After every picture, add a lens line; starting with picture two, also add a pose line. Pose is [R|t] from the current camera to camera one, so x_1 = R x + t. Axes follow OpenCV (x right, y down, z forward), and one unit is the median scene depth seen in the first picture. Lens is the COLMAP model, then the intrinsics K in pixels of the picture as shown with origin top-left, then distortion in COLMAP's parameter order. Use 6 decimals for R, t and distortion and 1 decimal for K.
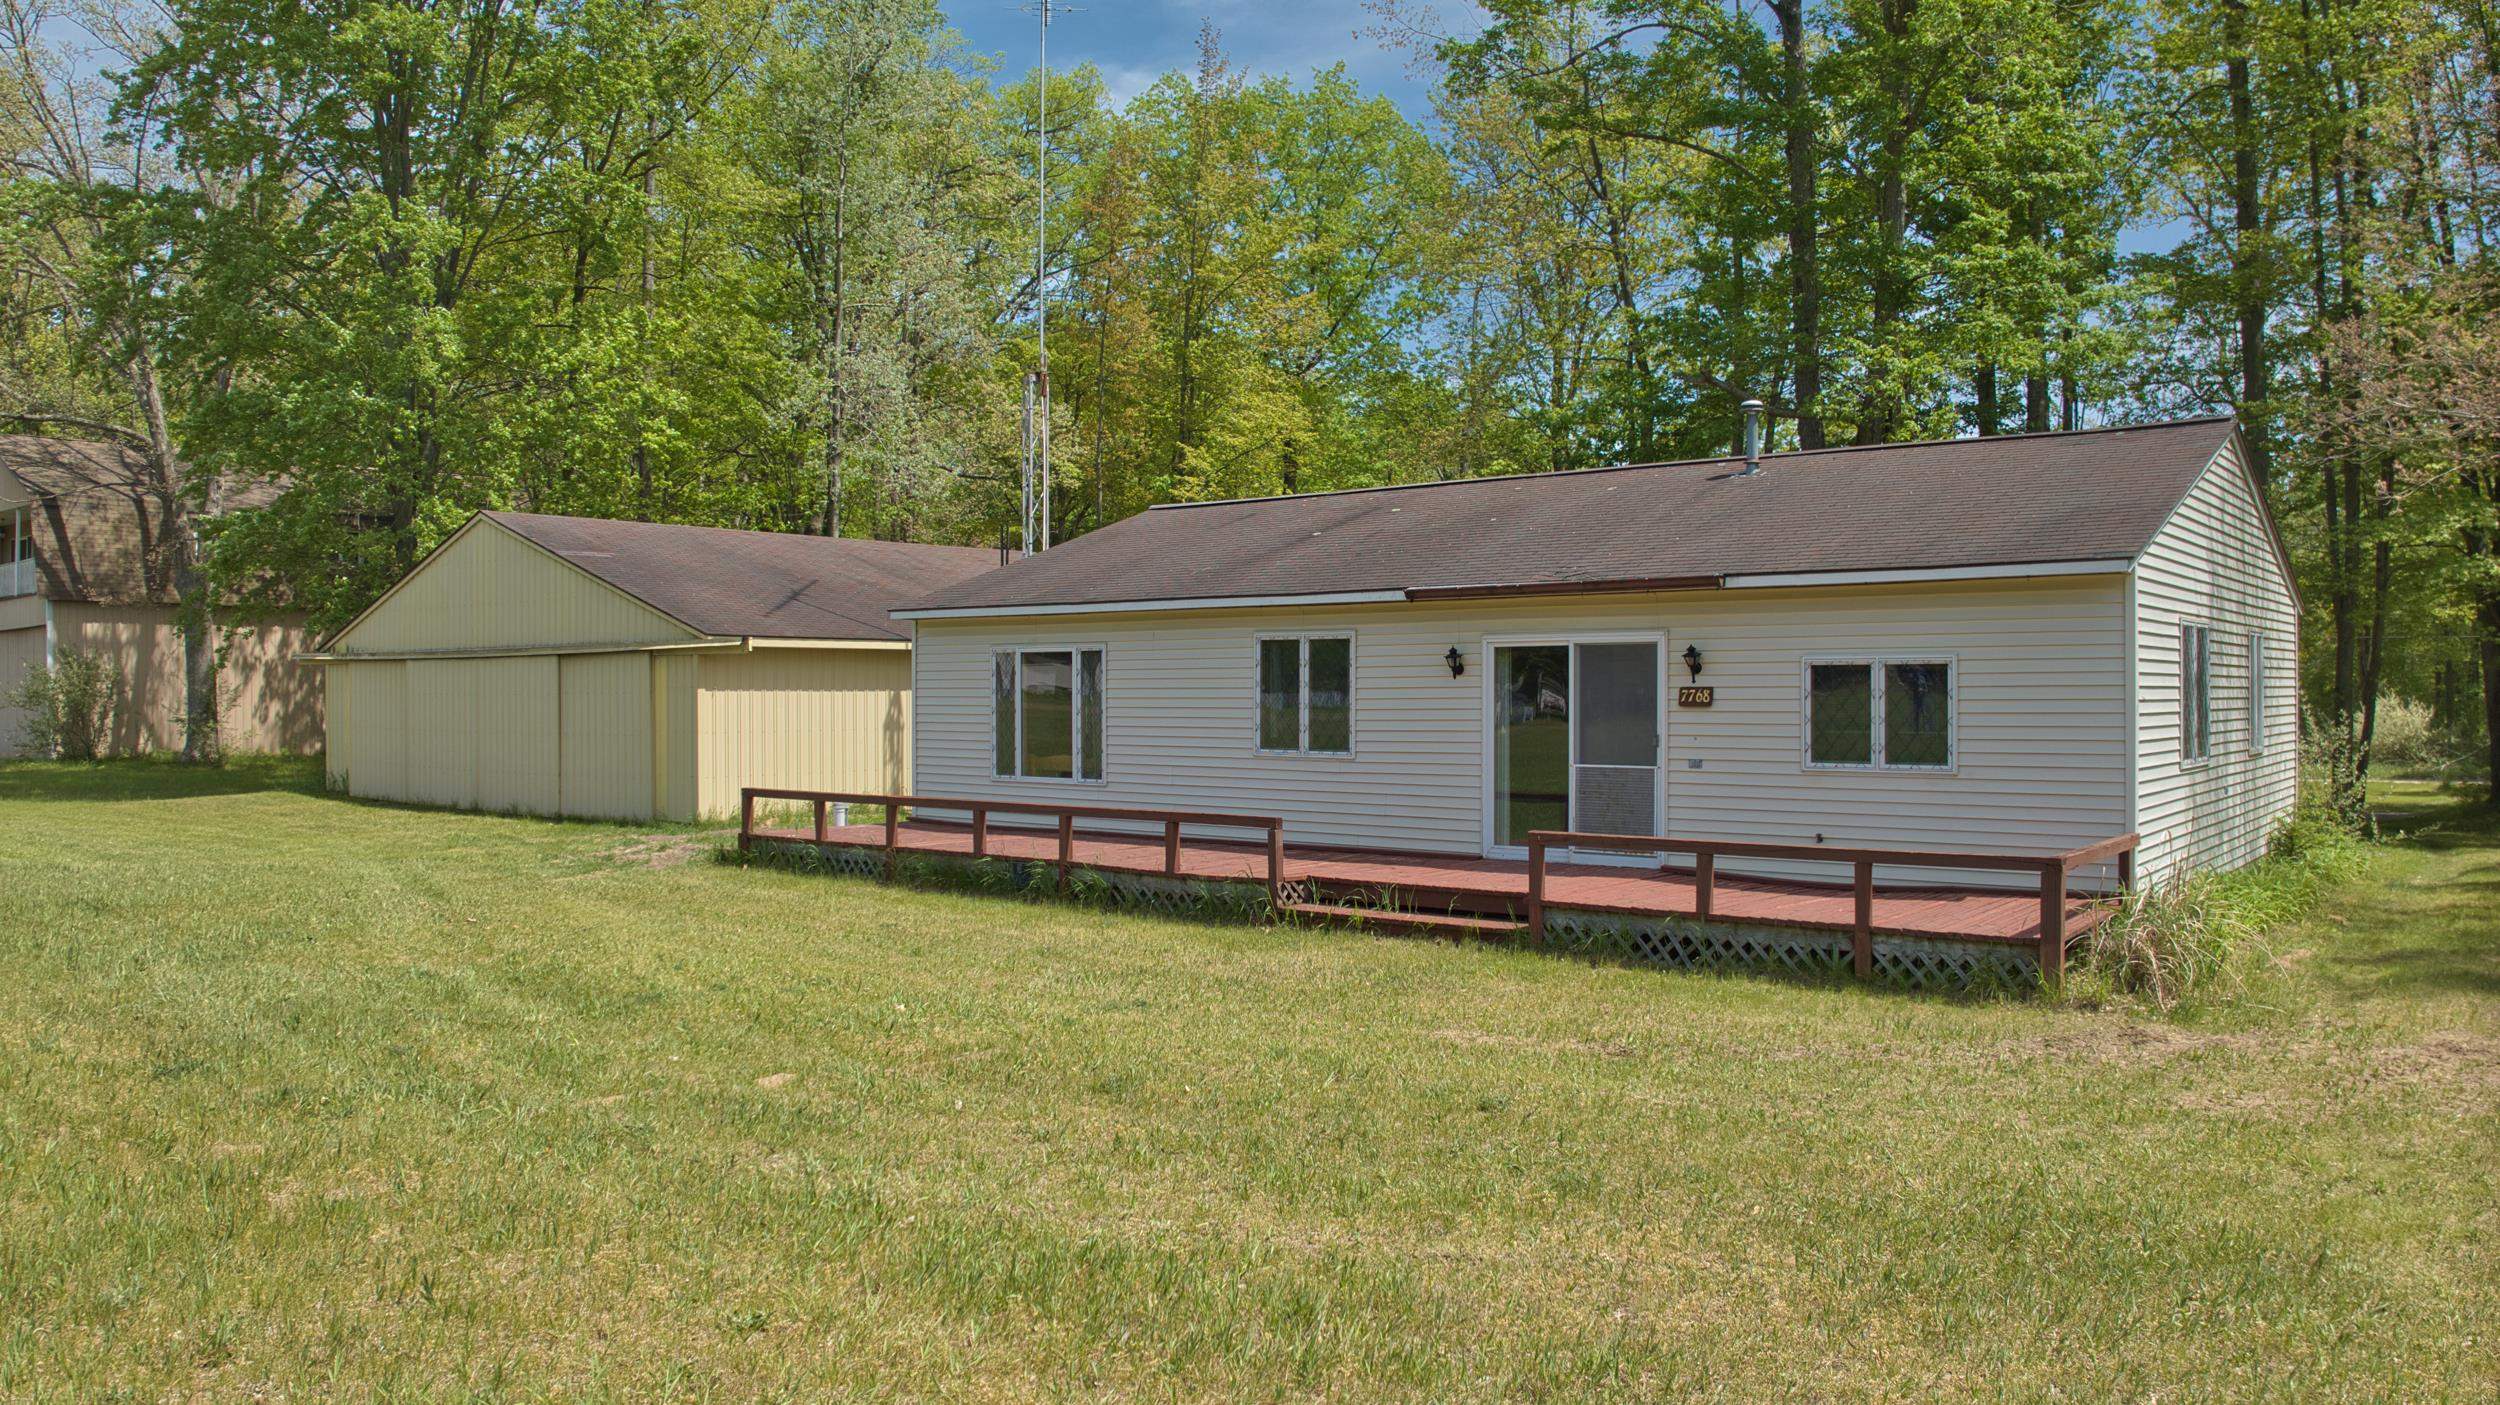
lens RADIAL K [[1749.5, 0, 1250.0], [0, 1749.5, 702.5], [0, 0, 1]] dist [-0.101422, -0.015288]
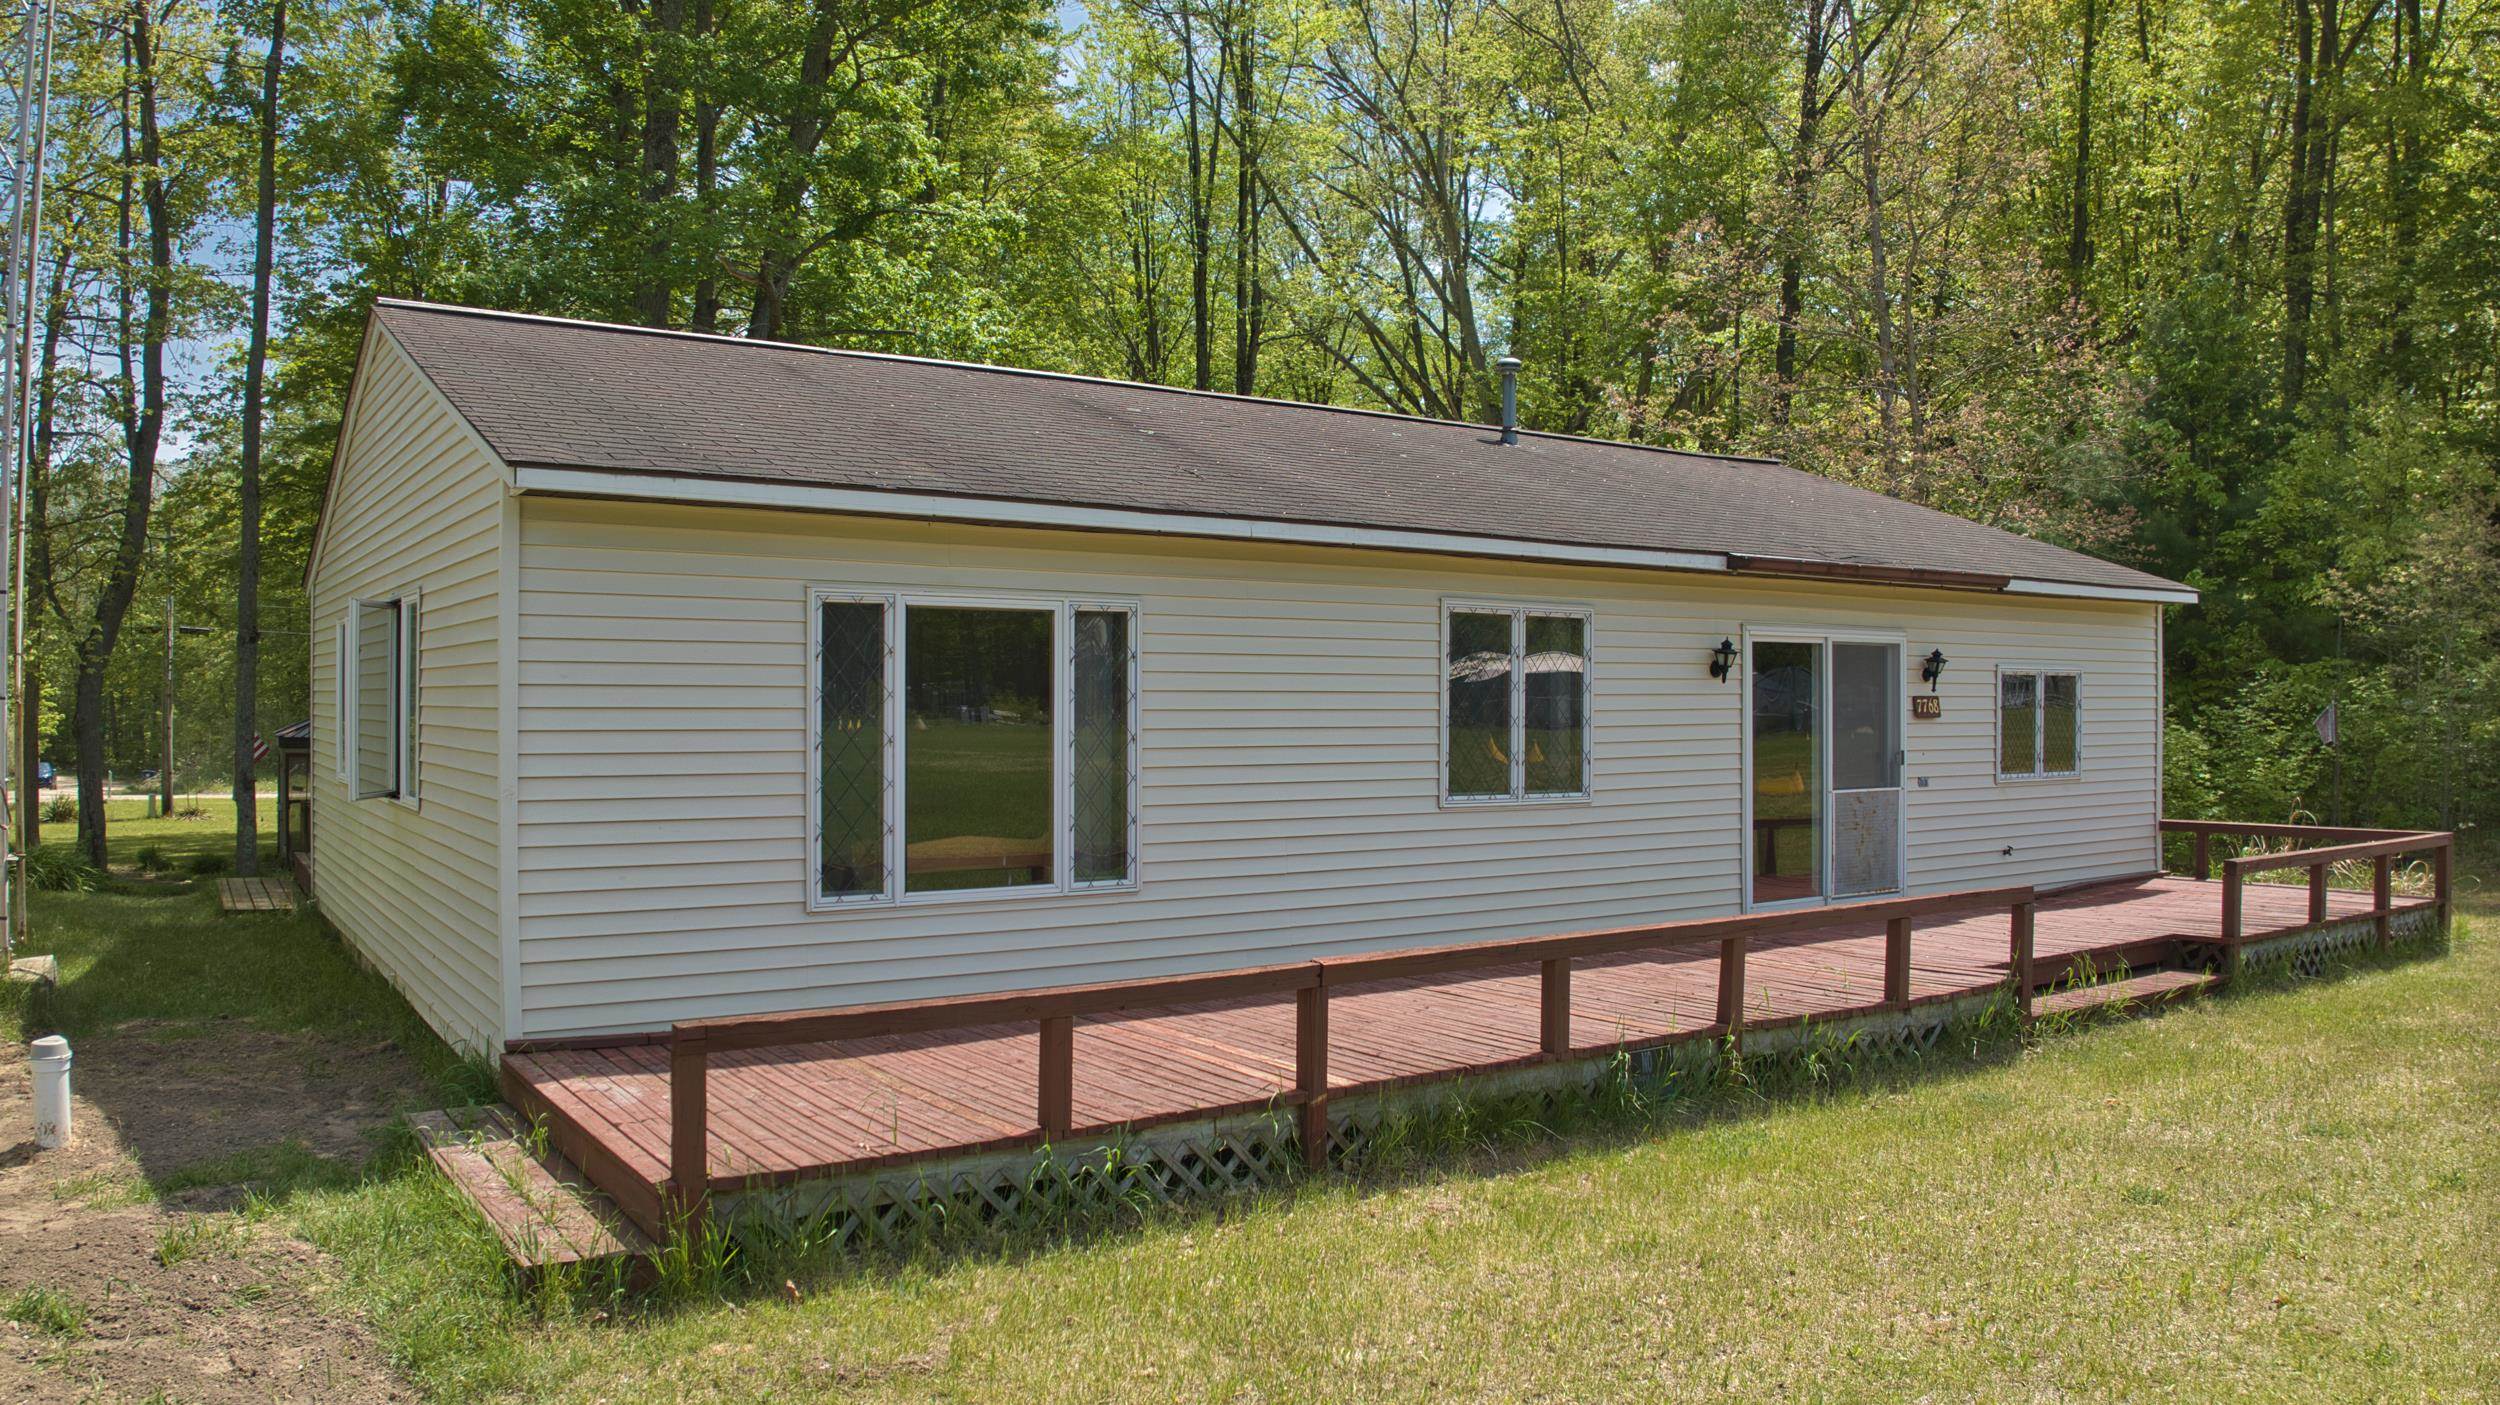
lens RADIAL K [[1749.5, 0, 1250.0], [0, 1749.5, 702.5], [0, 0, 1]] dist [-0.101422, -0.015288]
pose [[0.296095, 0.001228, 0.955158, -0.664036], [0.002130, 0.999996, -0.001946, -0.004380], [-0.955156, 0.002611, 0.296091, 1.018325]]
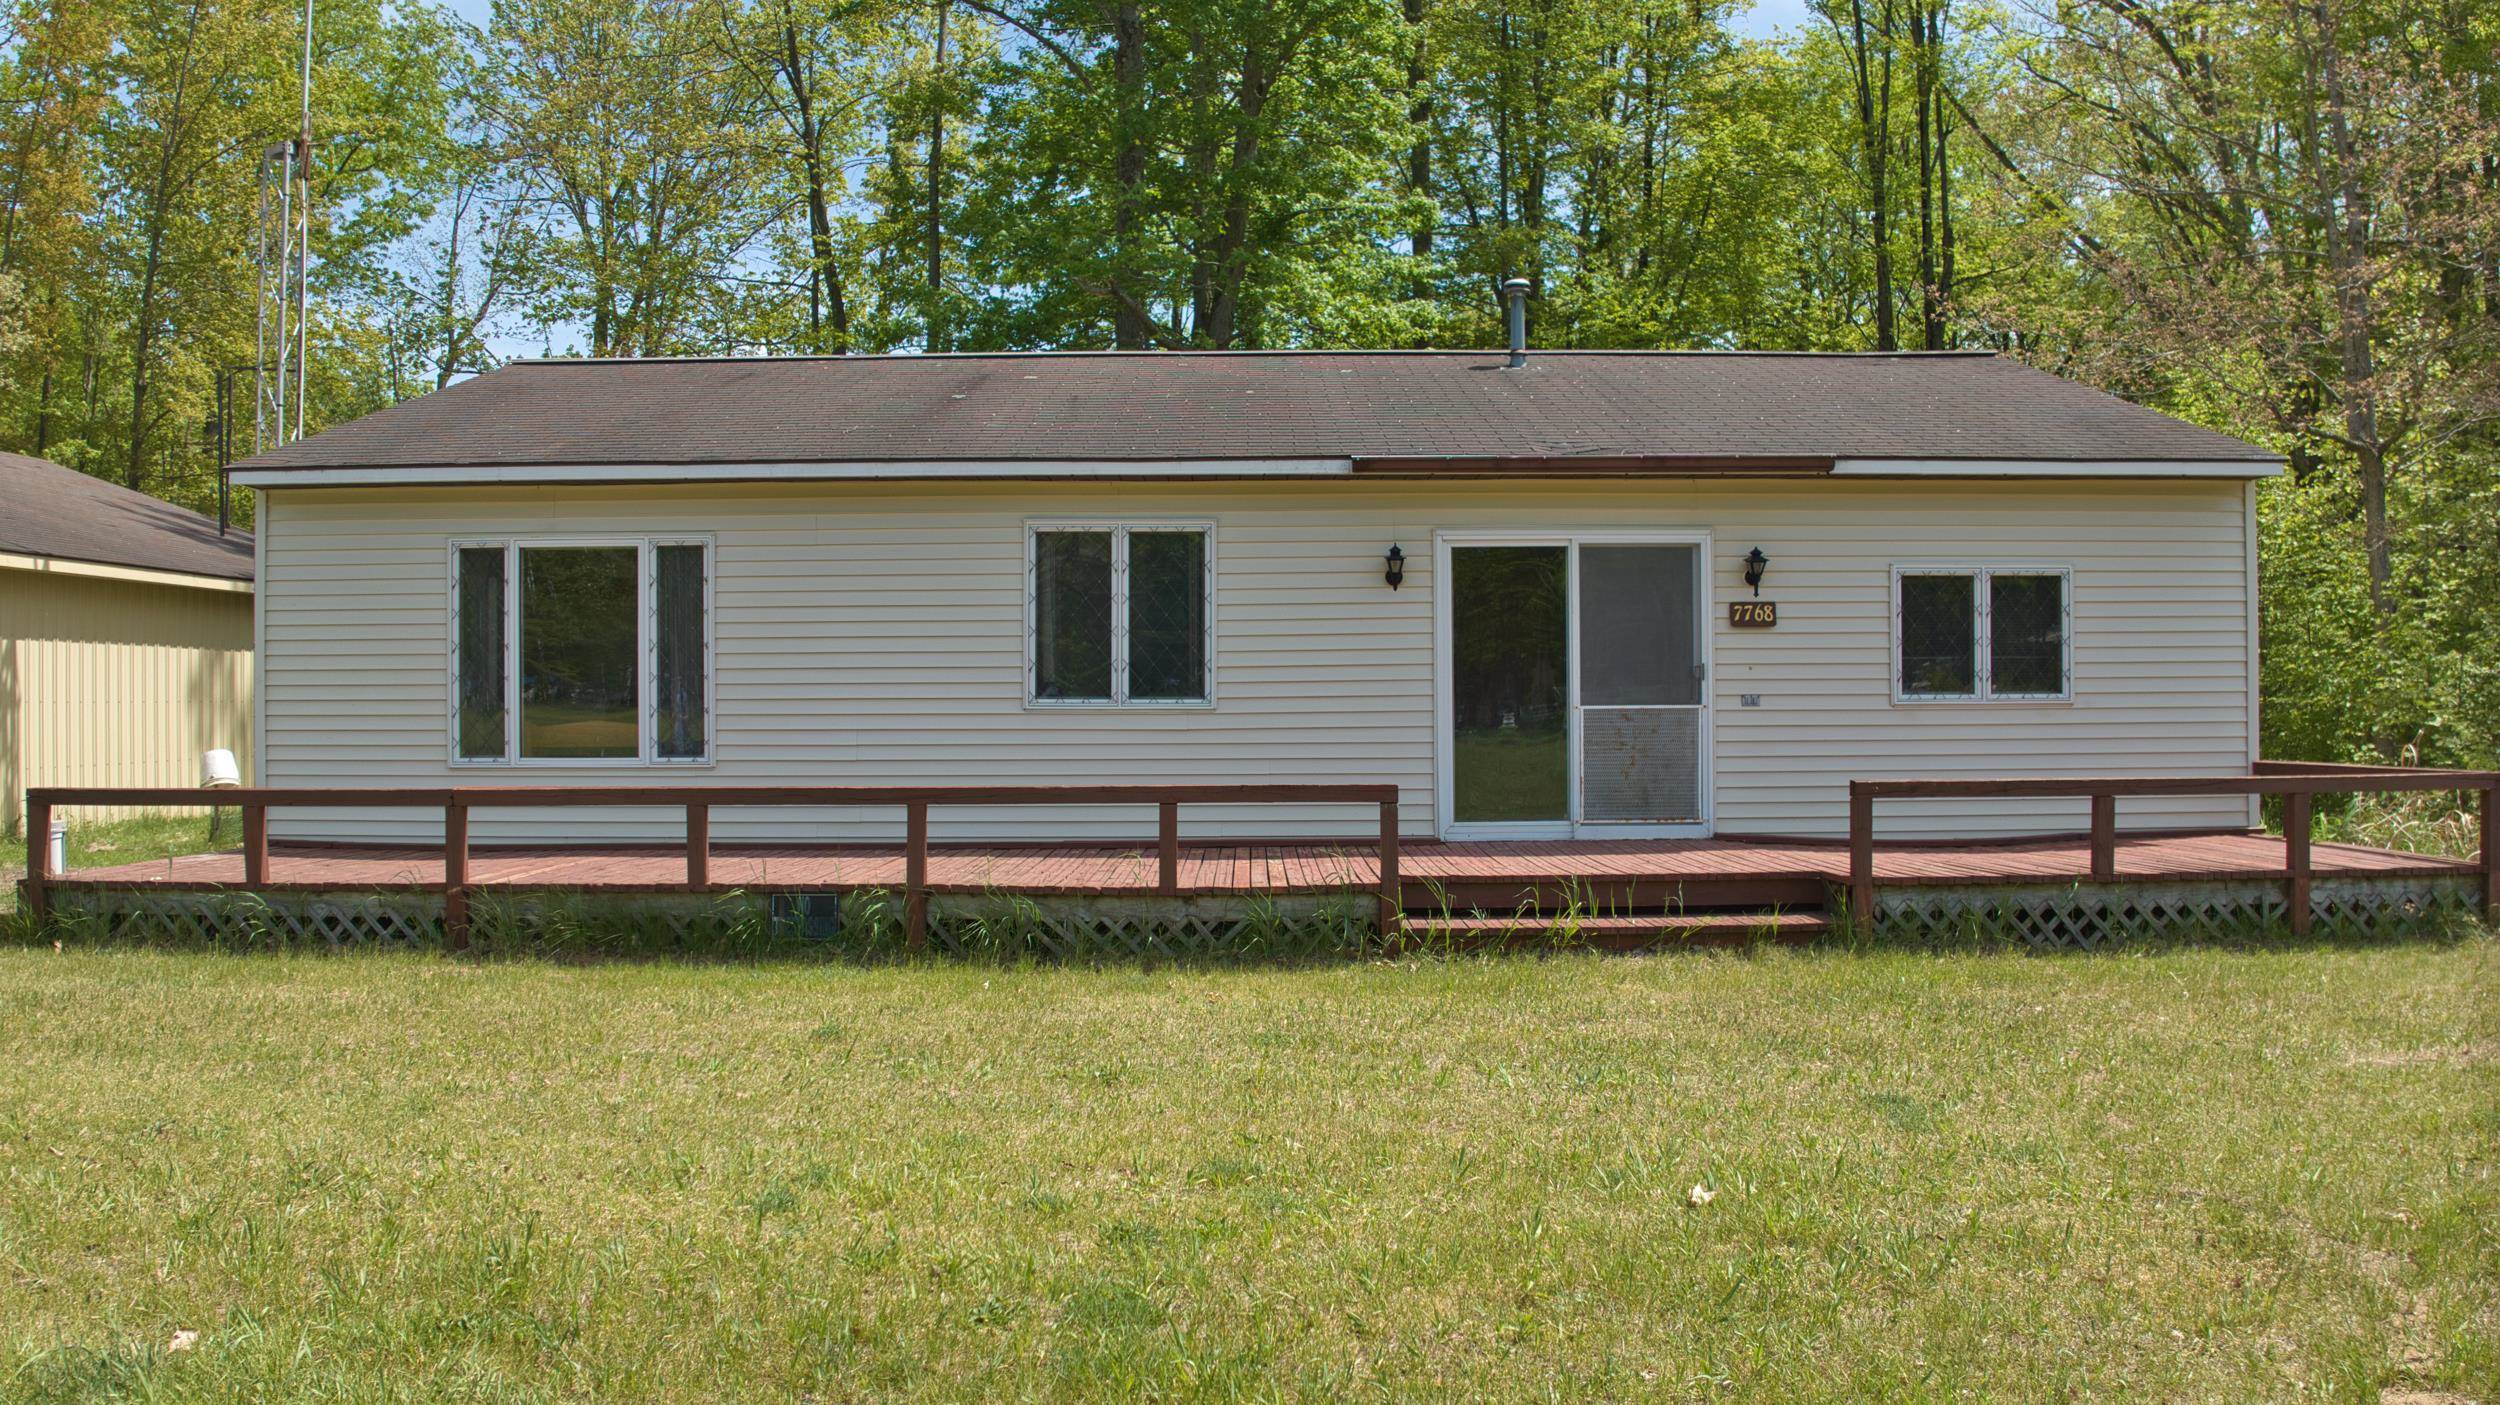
lens RADIAL K [[1773.5, 0, 1250.0], [0, 1773.5, 702.5], [0, 0, 1]] dist [-0.099834, -0.016980]
pose [[0.778264, -0.003243, 0.627929, -0.396093], [0.007810, 0.999959, -0.004515, 0.036212], [-0.627888, 0.008417, 0.778258, 0.500682]]
